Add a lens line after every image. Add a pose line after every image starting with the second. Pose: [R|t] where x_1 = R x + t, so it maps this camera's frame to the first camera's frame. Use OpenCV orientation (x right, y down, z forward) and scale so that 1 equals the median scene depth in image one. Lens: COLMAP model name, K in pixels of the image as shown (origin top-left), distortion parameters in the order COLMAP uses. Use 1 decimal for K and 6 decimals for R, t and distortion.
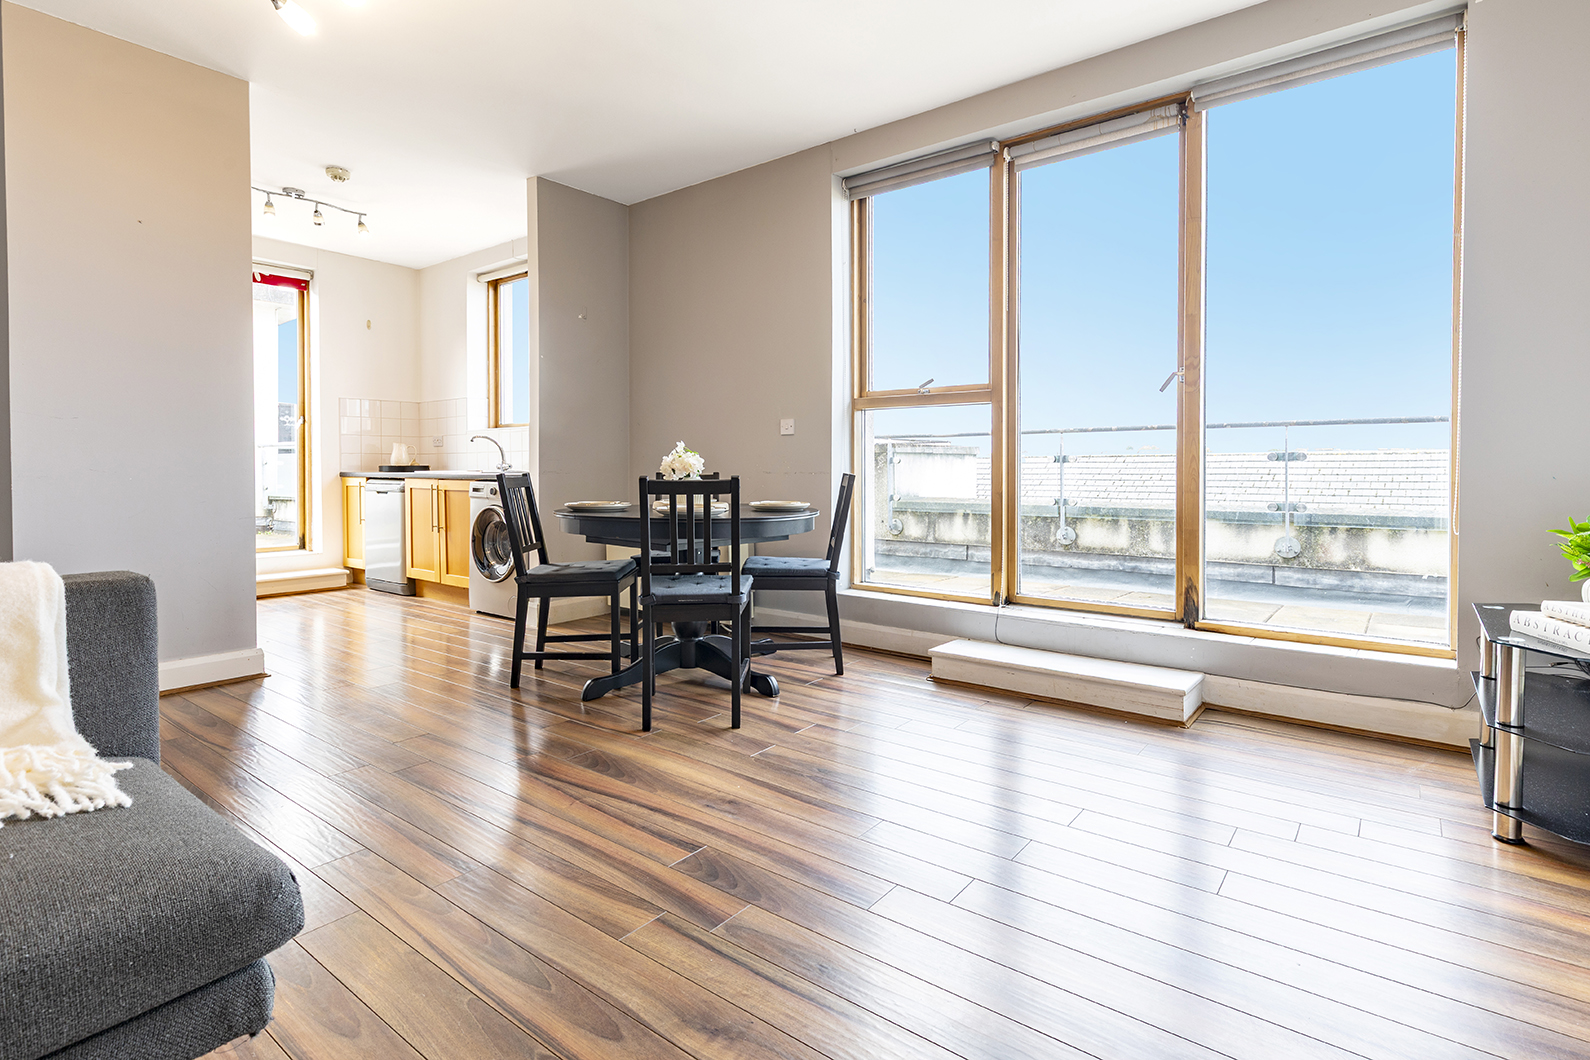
lens RADIAL K [[759.5, 0, 796.3], [0, 759.5, 477.6], [0, 0, 1]] dist [-0.001201, -0.000183]
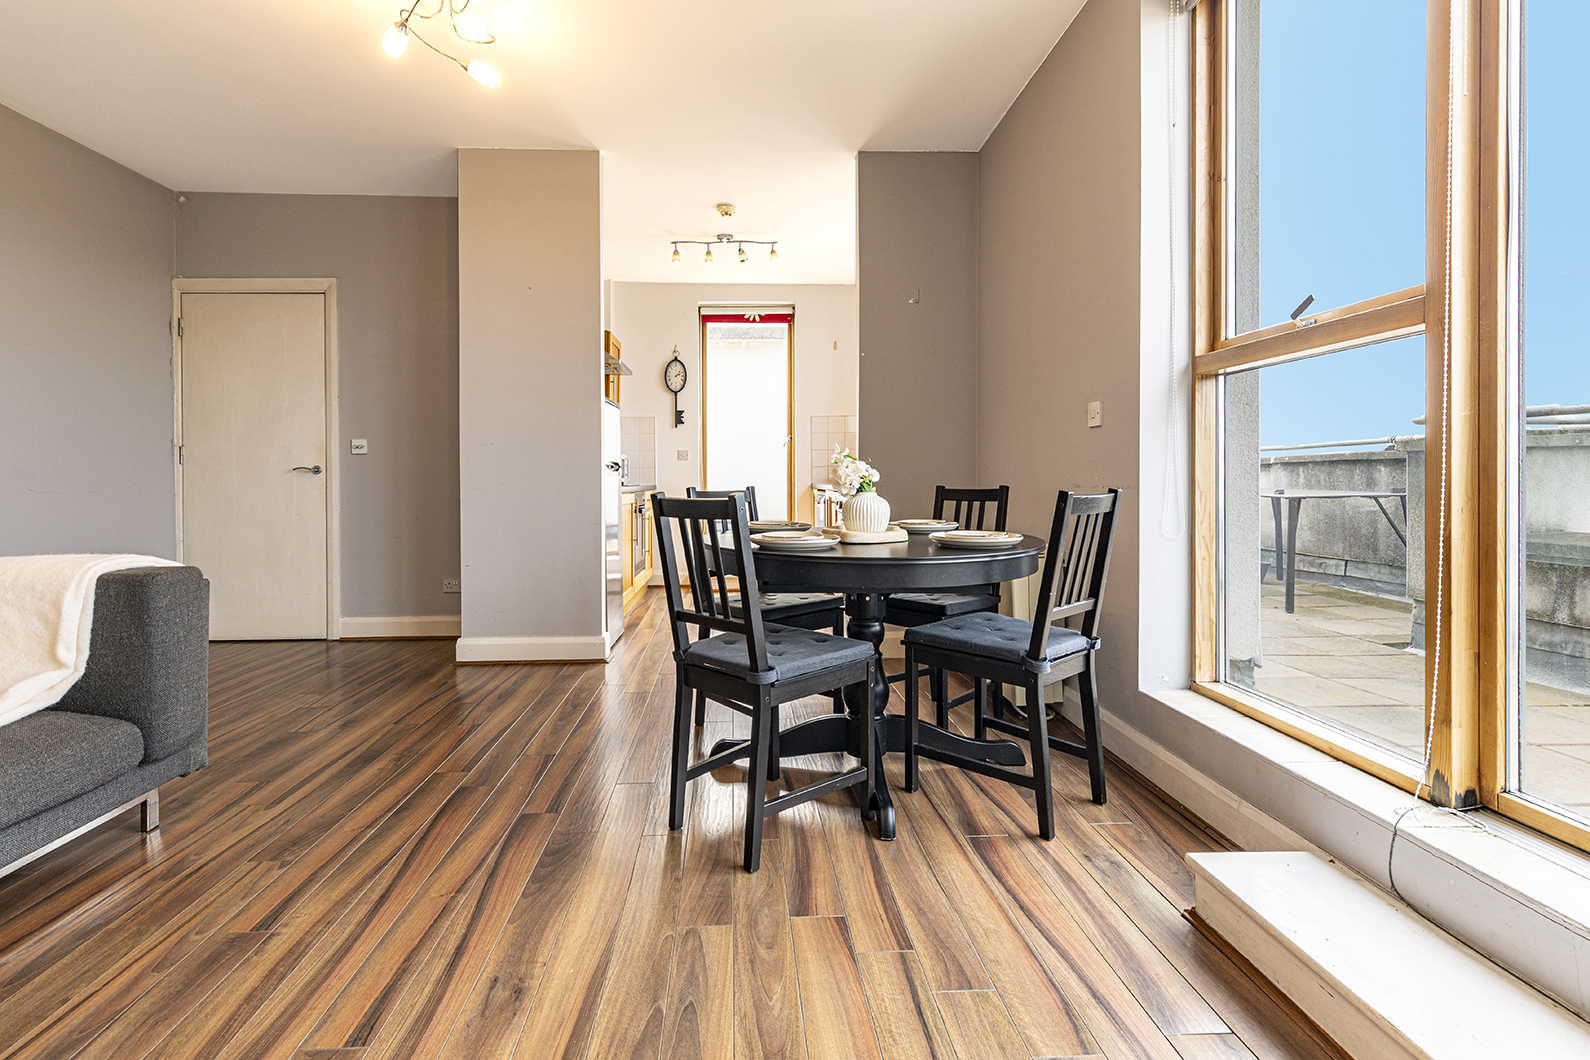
lens RADIAL K [[751.2, 0, 795.3], [0, 751.2, 488.1], [0, 0, 1]] dist [0.001109, -0.000022]
pose [[0.662192, 0.004619, -0.749320, 0.338848], [-0.004370, 0.999988, 0.002303, -0.006281], [0.749321, 0.001749, 0.662204, 0.455519]]
